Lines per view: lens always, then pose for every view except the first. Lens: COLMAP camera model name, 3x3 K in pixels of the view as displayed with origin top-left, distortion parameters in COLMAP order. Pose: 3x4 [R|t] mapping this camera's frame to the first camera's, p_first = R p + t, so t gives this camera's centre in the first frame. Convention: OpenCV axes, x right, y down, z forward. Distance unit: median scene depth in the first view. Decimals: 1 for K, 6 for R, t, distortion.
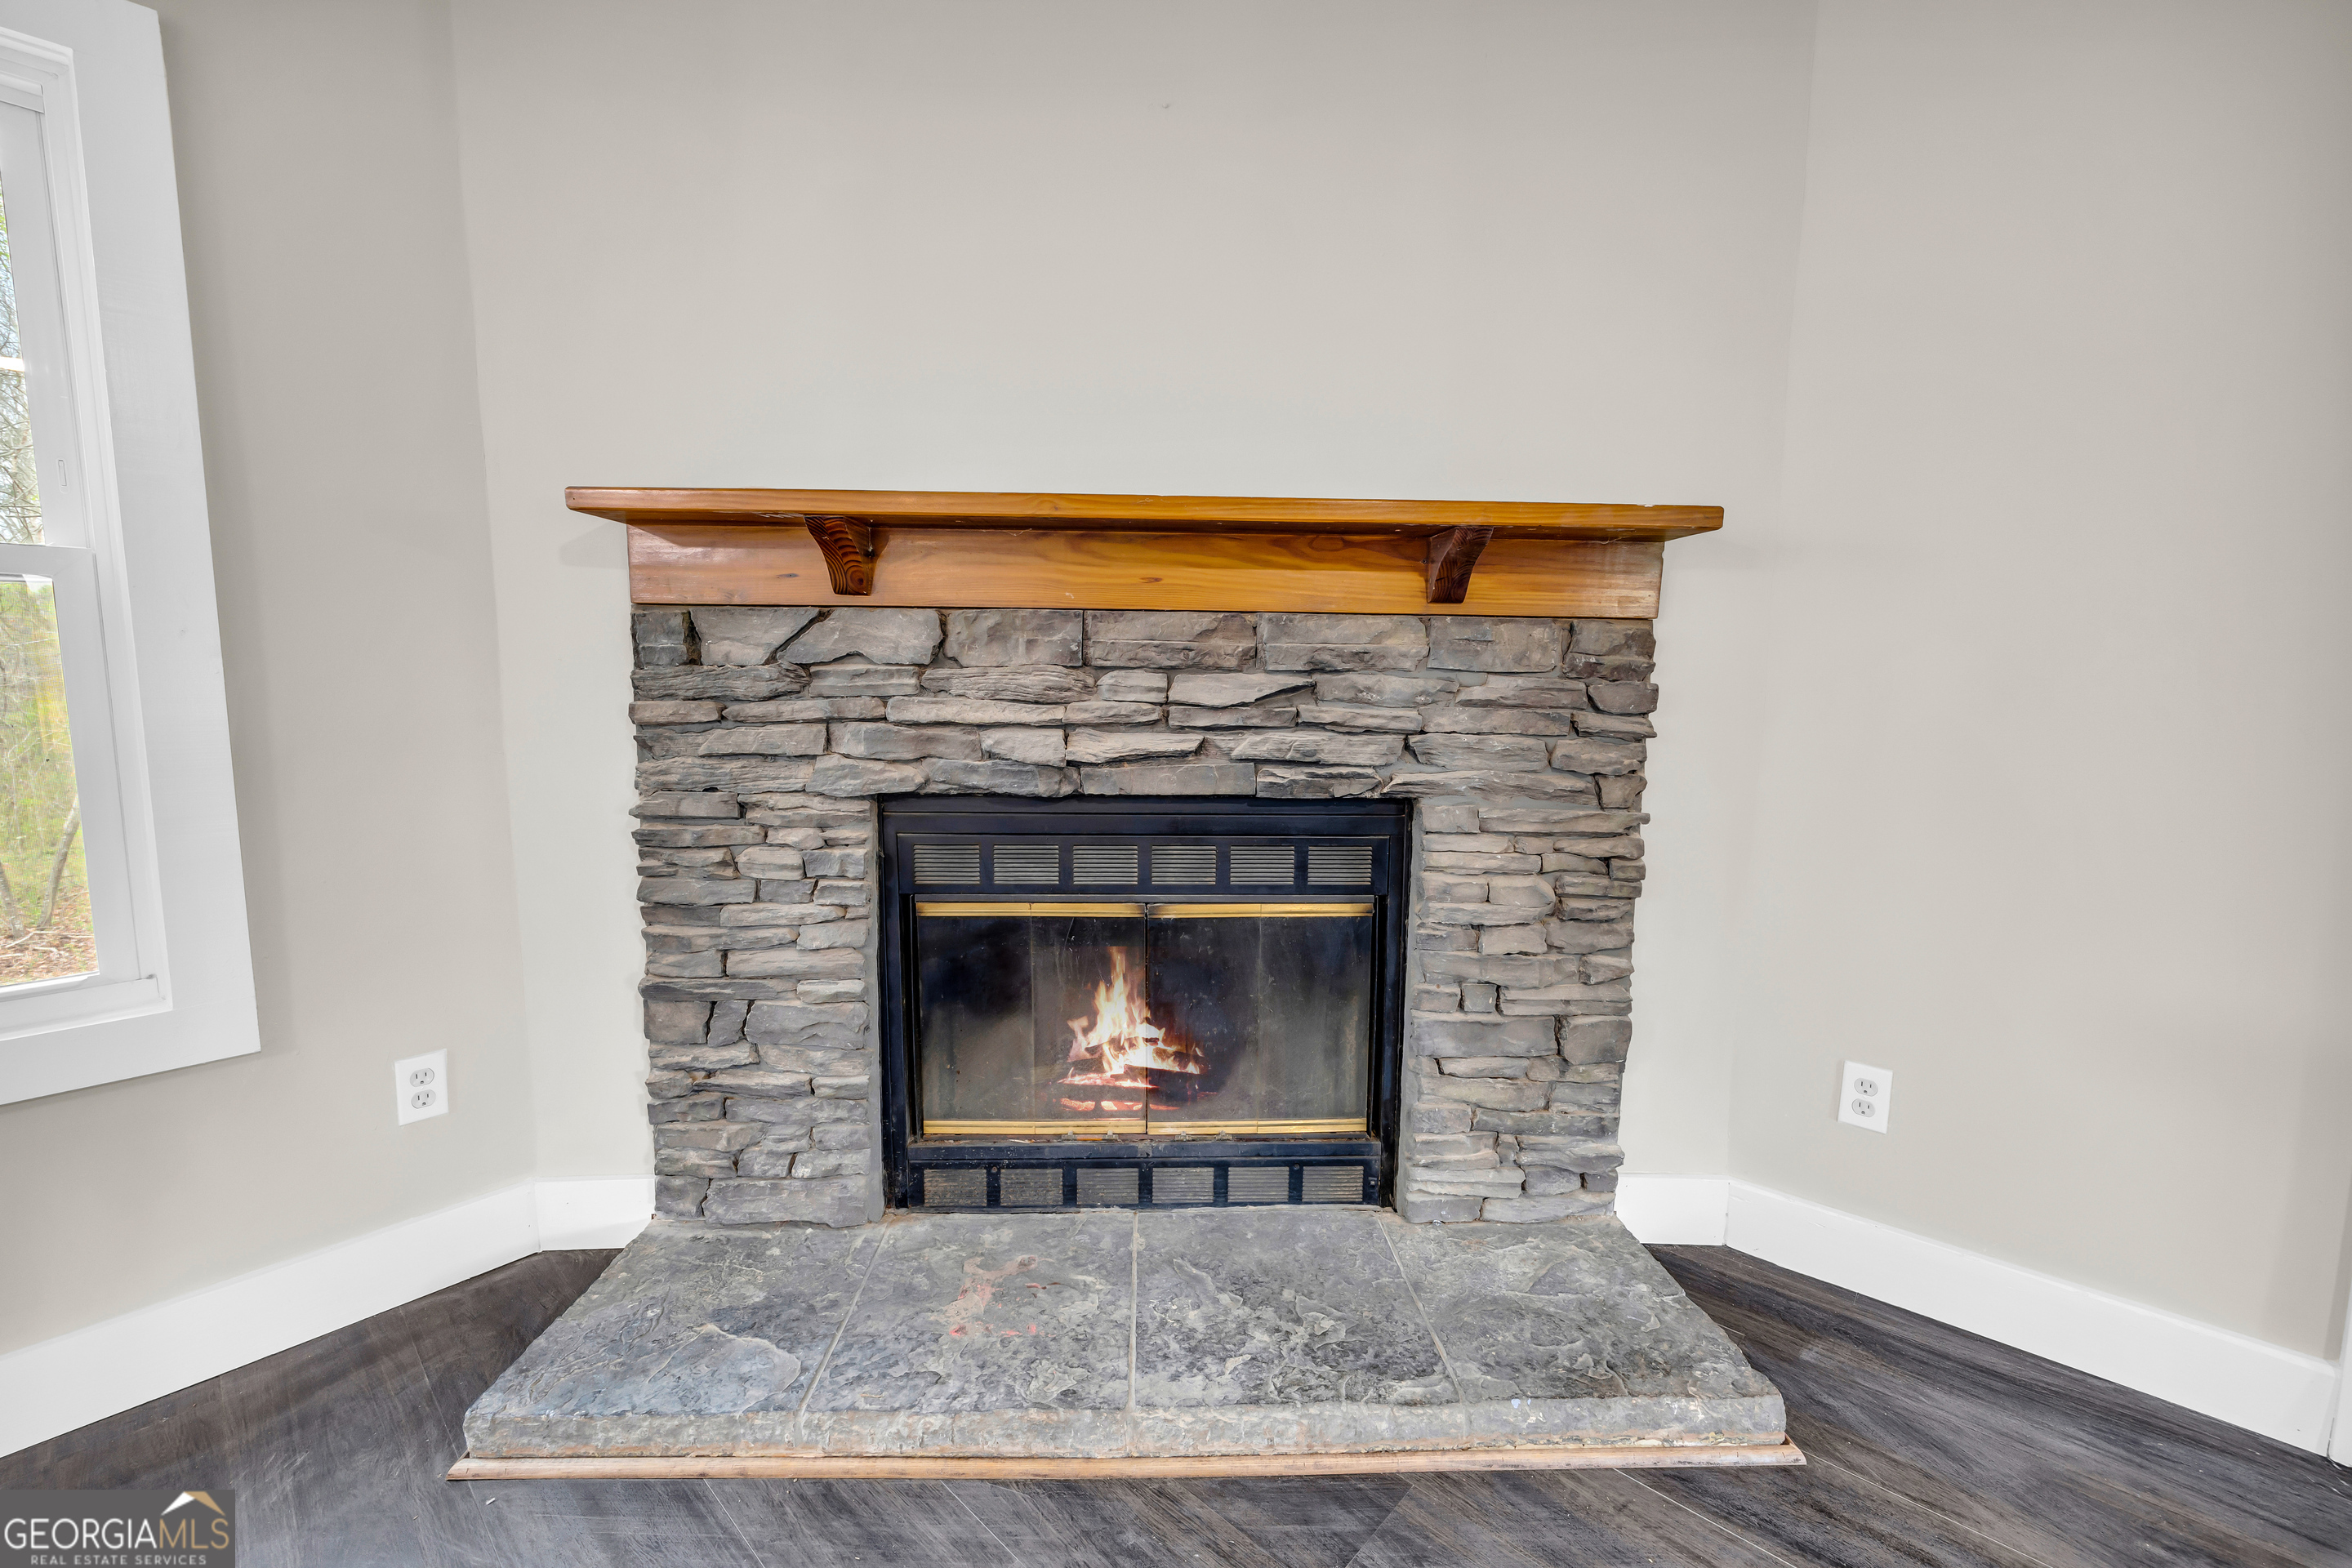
lens RADIAL K [[956.7, 0, 1176.0], [0, 956.7, 784.0], [0, 0, 1]] dist [-0.000112, -0.000200]
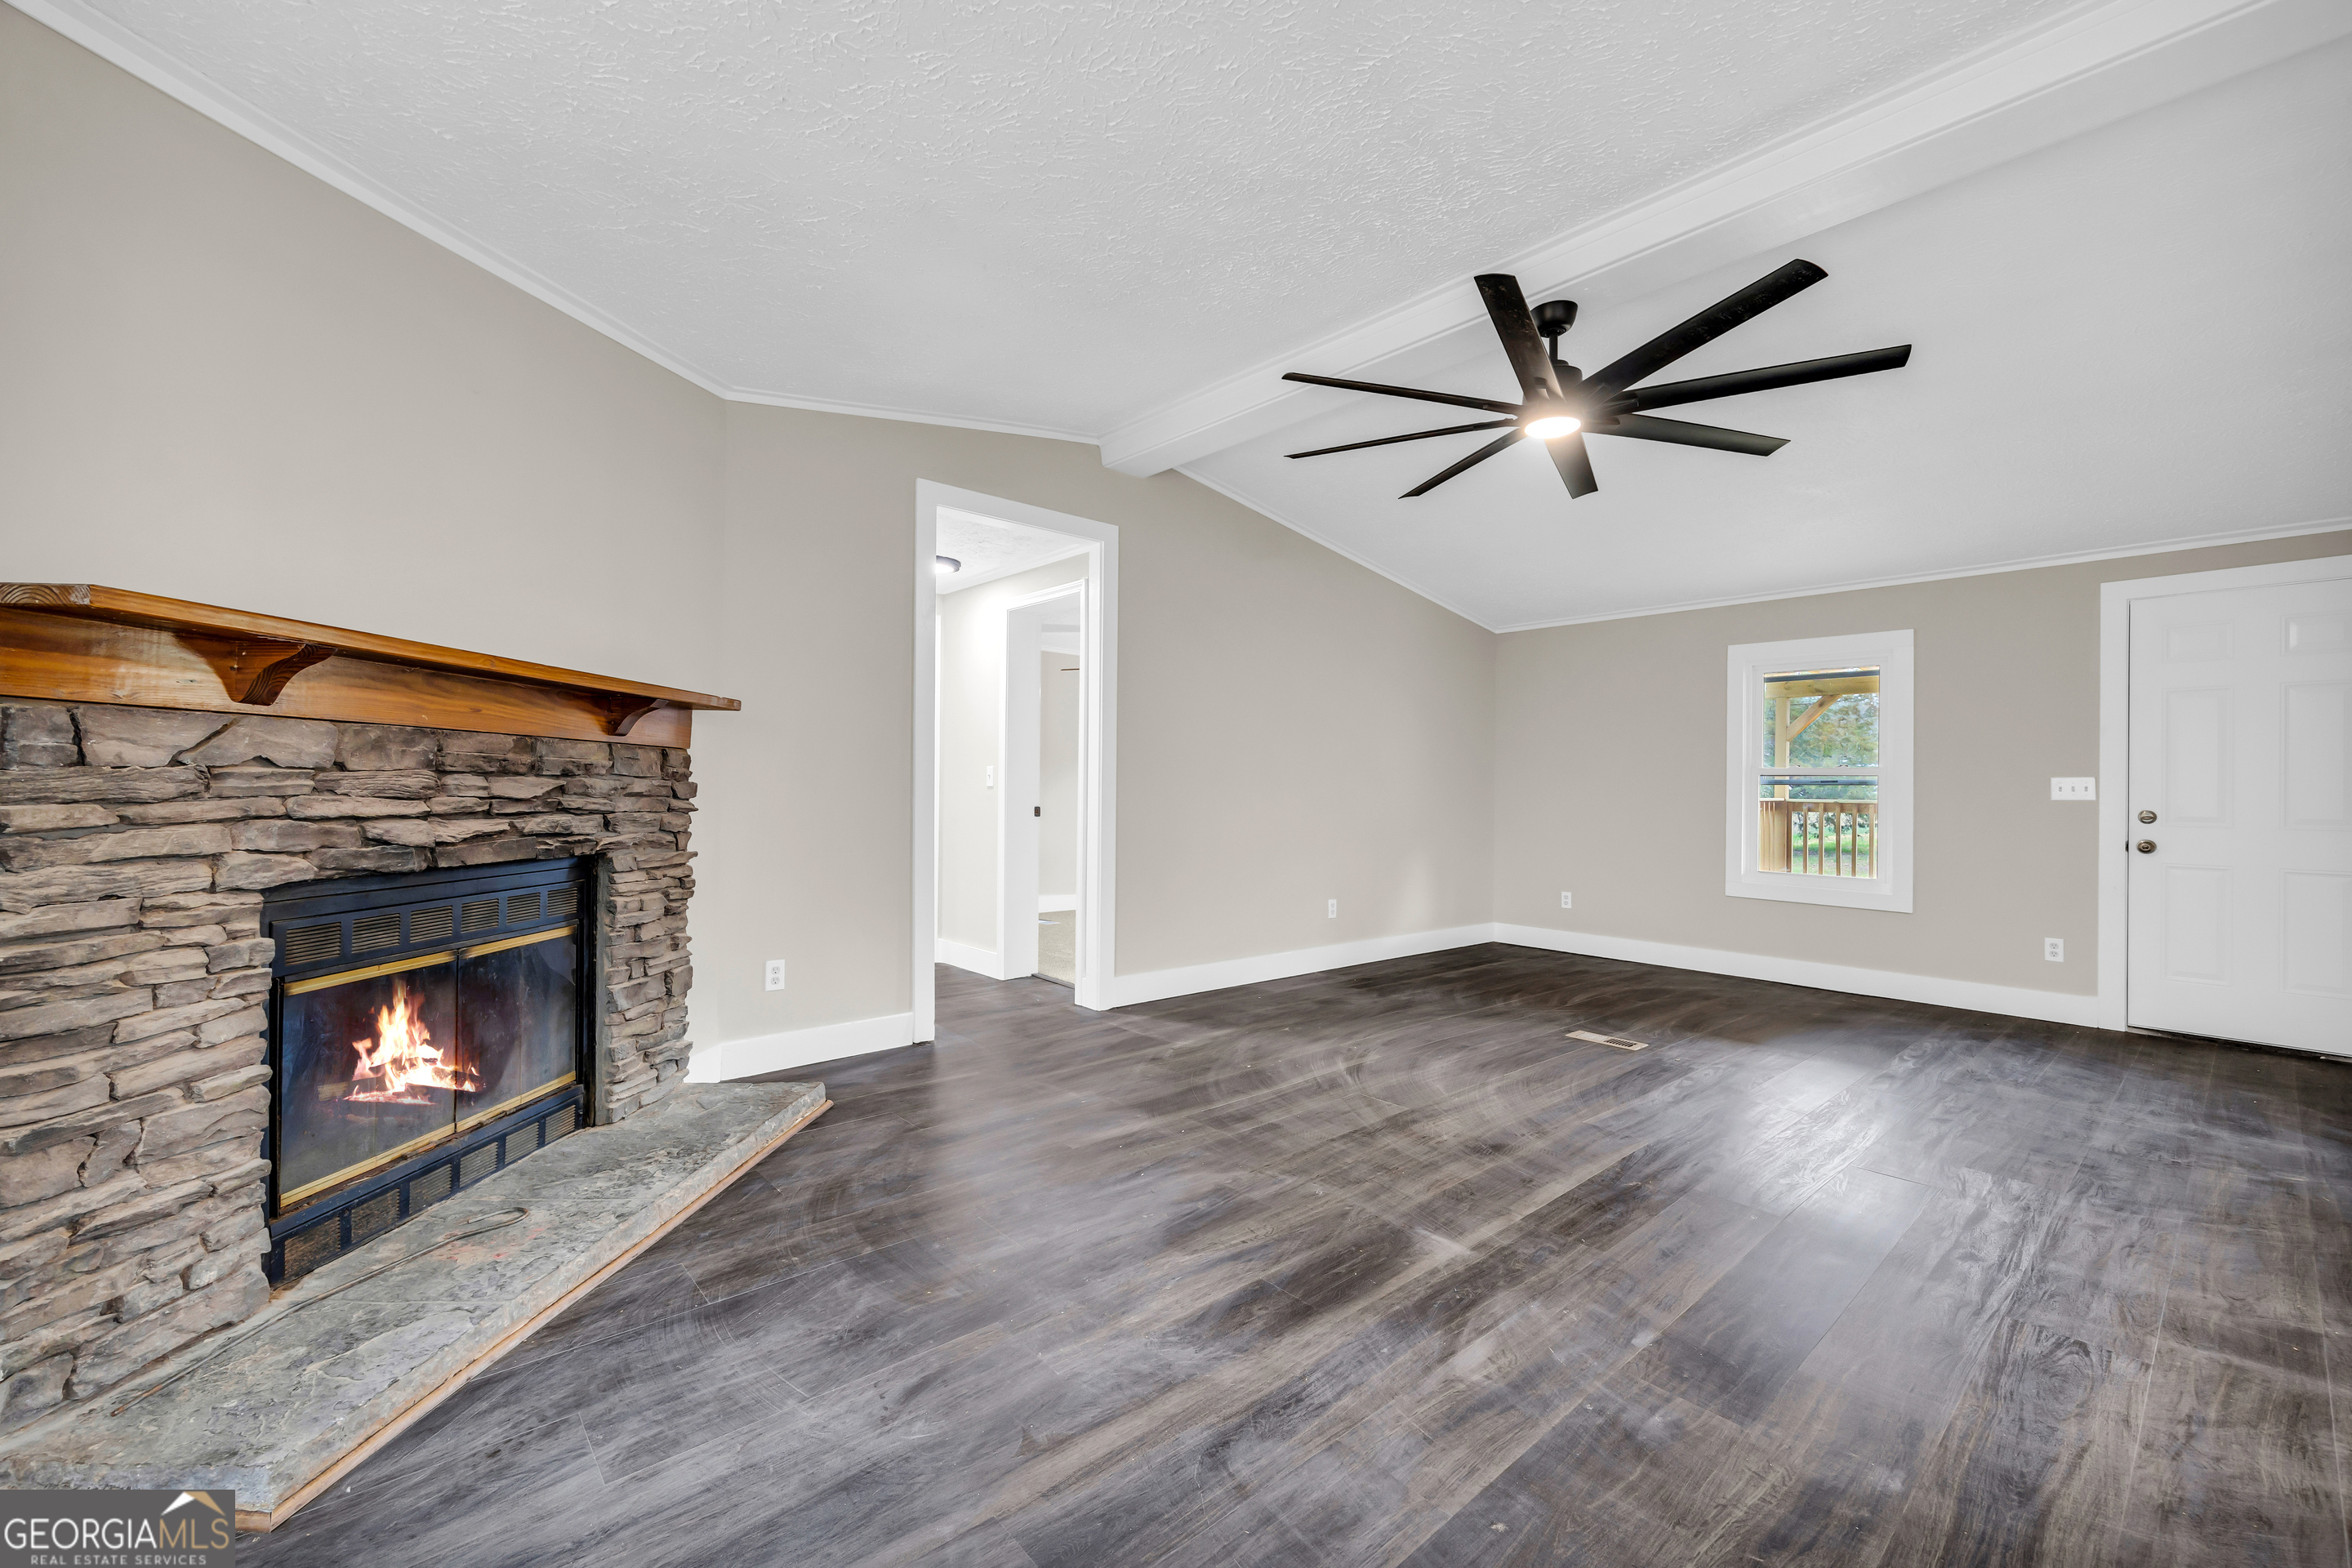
lens RADIAL K [[956.7, 0, 1176.0], [0, 956.7, 784.0], [0, 0, 1]] dist [-0.000112, -0.000200]
pose [[0.099005, -0.003422, 0.995081, -1.307202], [0.104213, 0.994531, -0.006948, 0.010732], [-0.989615, 0.104388, 0.098820, -0.141847]]
